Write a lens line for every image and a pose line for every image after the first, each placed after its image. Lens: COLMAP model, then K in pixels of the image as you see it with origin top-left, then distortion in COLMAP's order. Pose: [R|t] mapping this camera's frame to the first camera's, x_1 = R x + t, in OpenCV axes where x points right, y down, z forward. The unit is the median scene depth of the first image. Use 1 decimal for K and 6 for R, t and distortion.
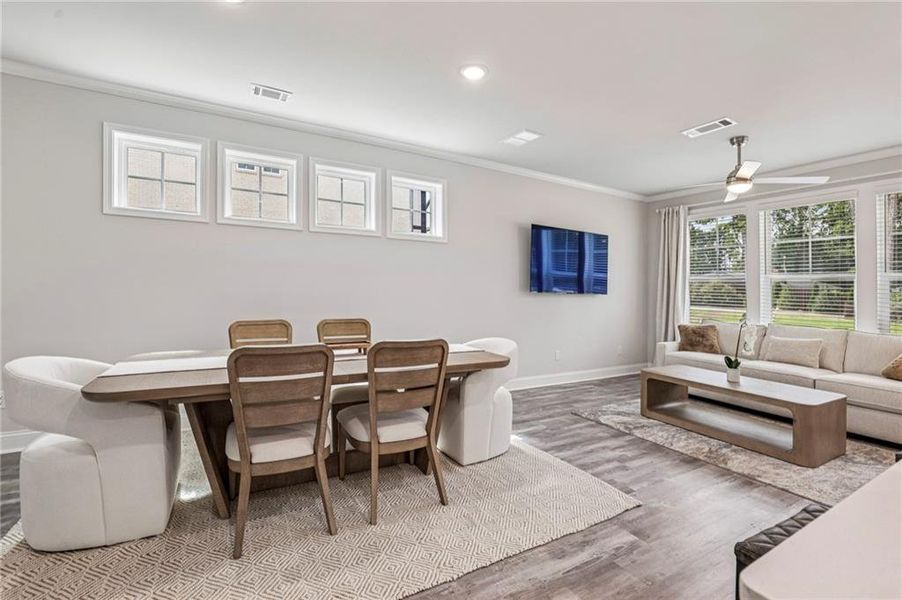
lens RADIAL K [[394.9, 0, 441.9], [0, 394.9, 296.7], [0, 0, 1]] dist [-0.043600, -0.000013]
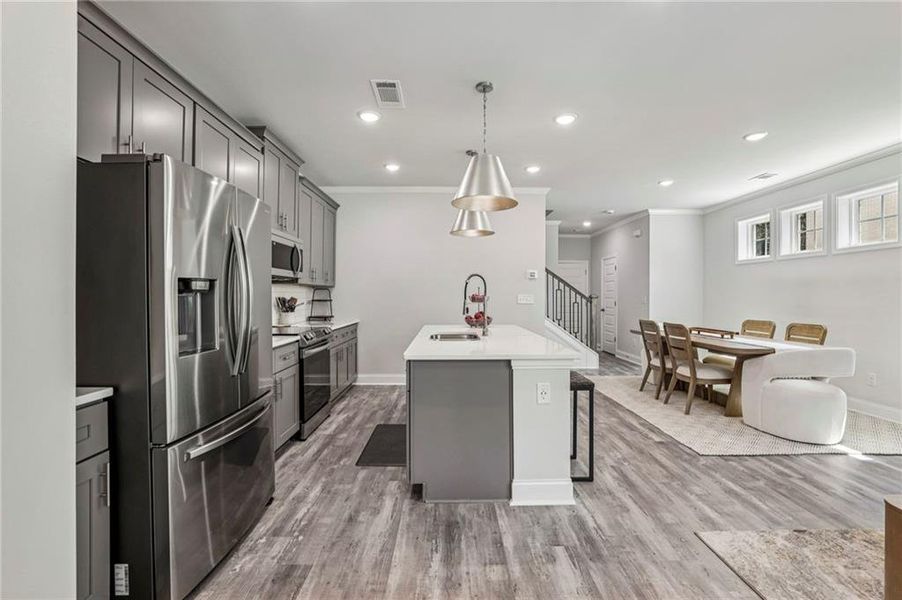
lens RADIAL K [[391.1, 0, 455.3], [0, 391.1, 296.6], [0, 0, 1]] dist [-0.041884, 0.015490]
pose [[-0.462616, -0.021244, -0.886304, 1.429614], [-0.024907, 0.999630, -0.010960, 0.009210], [0.886209, 0.017005, -0.462973, 0.567303]]
